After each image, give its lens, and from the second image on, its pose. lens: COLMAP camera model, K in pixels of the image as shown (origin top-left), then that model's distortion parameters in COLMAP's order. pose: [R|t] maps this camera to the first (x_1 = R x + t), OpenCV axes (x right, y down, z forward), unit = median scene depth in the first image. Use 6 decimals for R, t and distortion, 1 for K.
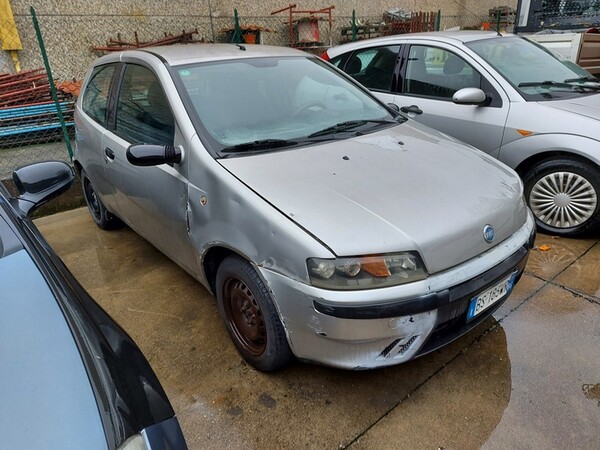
lens RADIAL K [[428.9, 0, 300.0], [0, 428.9, 225.0], [0, 0, 1]] dist [0.116498, -0.119997]
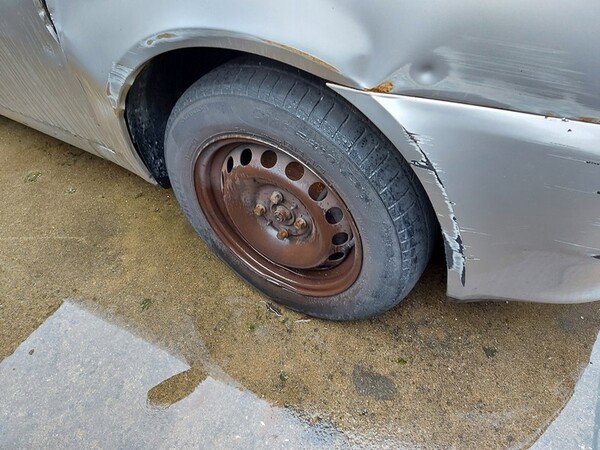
lens RADIAL K [[428.9, 0, 300.0], [0, 428.9, 225.0], [0, 0, 1]] dist [0.116498, -0.119997]
pose [[0.935418, -0.233492, 0.265473, -0.218519], [0.114413, 0.910405, 0.397584, 0.047101], [-0.334520, -0.341533, 0.878323, 0.627166]]
